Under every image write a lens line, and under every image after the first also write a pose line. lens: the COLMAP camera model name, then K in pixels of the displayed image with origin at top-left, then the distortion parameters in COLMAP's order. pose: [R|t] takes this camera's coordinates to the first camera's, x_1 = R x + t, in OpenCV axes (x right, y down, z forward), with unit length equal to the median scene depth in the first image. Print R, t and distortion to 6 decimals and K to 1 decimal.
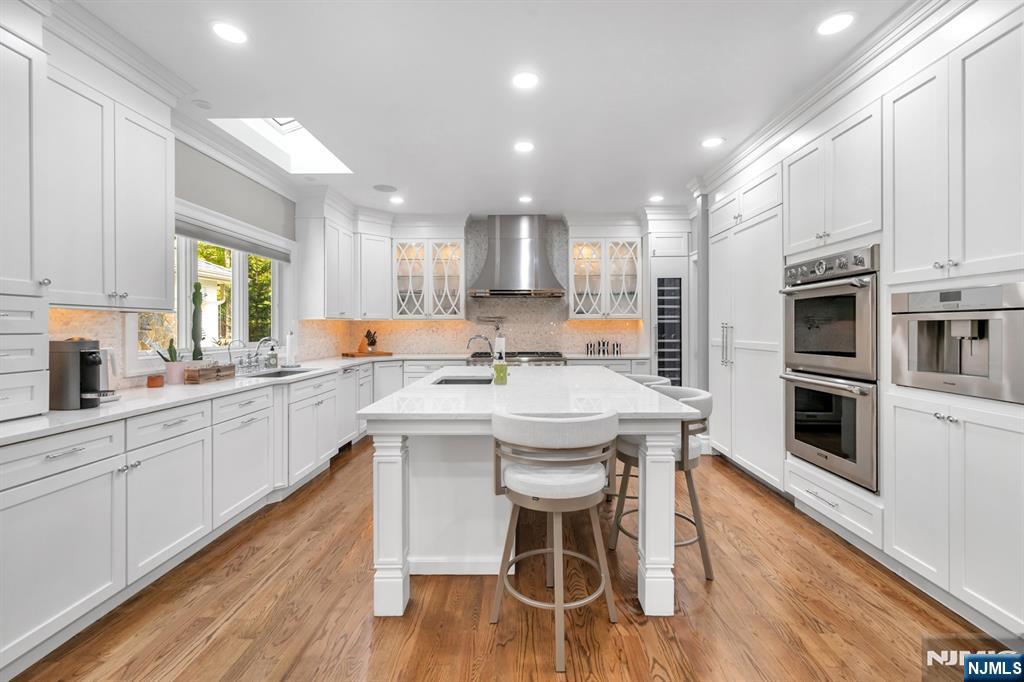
lens RADIAL K [[428.1, 0, 523.7], [0, 428.1, 325.5], [0, 0, 1]] dist [-0.002159, -0.000085]
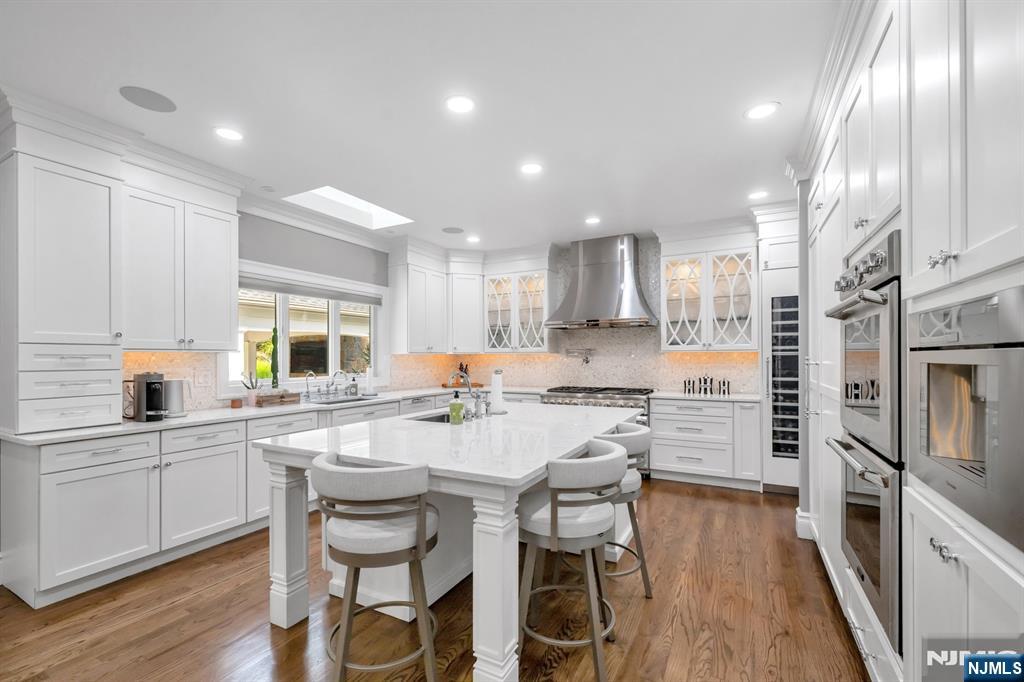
lens RADIAL K [[435.7, 0, 515.3], [0, 435.7, 352.2], [0, 0, 1]] dist [-0.003376, 0.000224]
pose [[0.887598, -0.005970, -0.460580, 0.265053], [0.003380, 0.999974, -0.006447, -0.008831], [0.460607, 0.004166, 0.887595, 0.096977]]
